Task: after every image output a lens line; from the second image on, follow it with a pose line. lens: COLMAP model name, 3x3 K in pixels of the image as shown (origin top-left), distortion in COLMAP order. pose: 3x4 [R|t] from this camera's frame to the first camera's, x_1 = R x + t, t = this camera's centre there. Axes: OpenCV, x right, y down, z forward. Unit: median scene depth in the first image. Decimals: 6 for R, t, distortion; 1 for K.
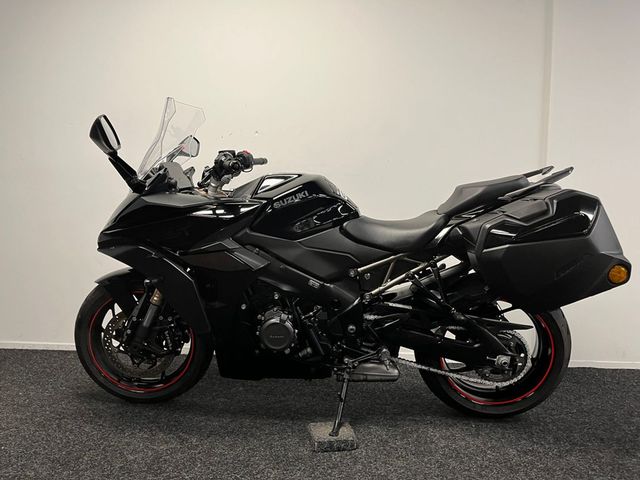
lens RADIAL K [[477.7, 0, 320.0], [0, 477.7, 240.0], [0, 0, 1]] dist [0.074725, -0.100993]
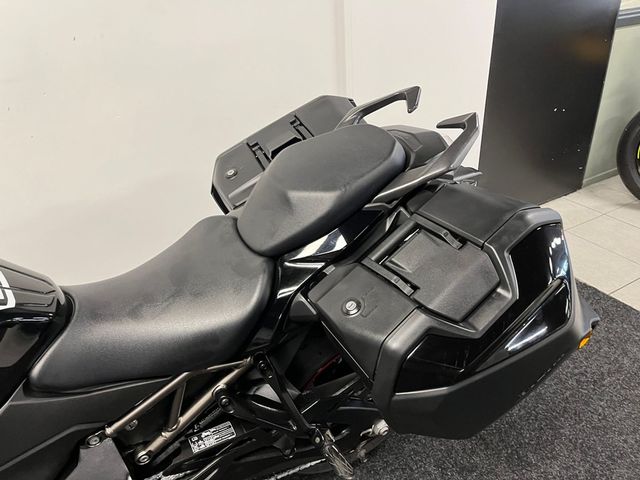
lens RADIAL K [[473.6, 0, 328.2], [0, 473.6, 240.1], [0, 0, 1]] dist [0.080735, -0.104555]
pose [[0.839341, -0.327193, 0.434109, 0.118405], [0.086960, 0.869106, 0.486921, -0.289722], [-0.536604, -0.370943, 0.757929, 0.633447]]
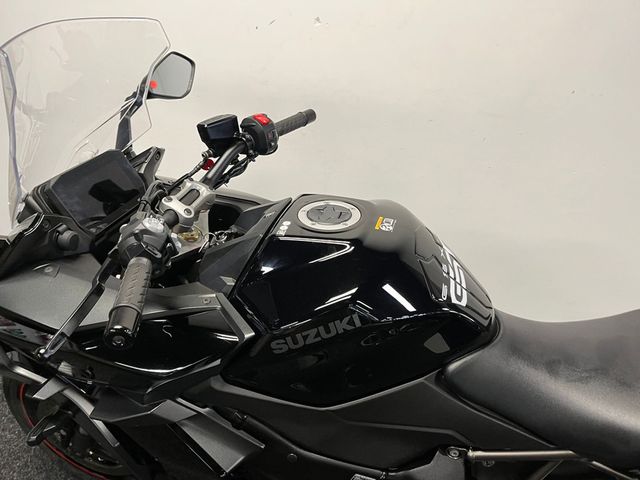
lens RADIAL K [[473.6, 0, 328.2], [0, 473.6, 240.1], [0, 0, 1]] dist [0.080735, -0.104555]
pose [[0.974478, 0.121022, -0.189067, 0.013924], [-0.044387, 0.929483, 0.366185, -0.286216], [0.220051, -0.348447, 0.911133, 0.640492]]
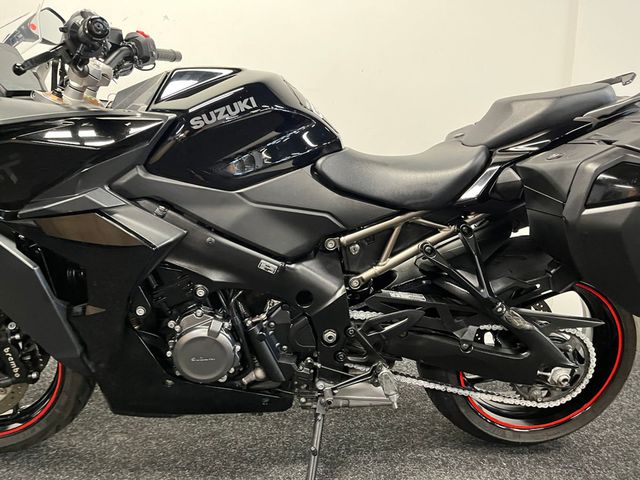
lens RADIAL K [[477.7, 0, 320.0], [0, 477.7, 240.0], [0, 0, 1]] dist [0.074725, -0.100993]
pose [[0.990477, -0.013130, 0.137048, -0.028267], [-0.004465, 0.991855, 0.127292, -0.012904], [-0.137603, -0.126692, 0.982352, 0.421538]]
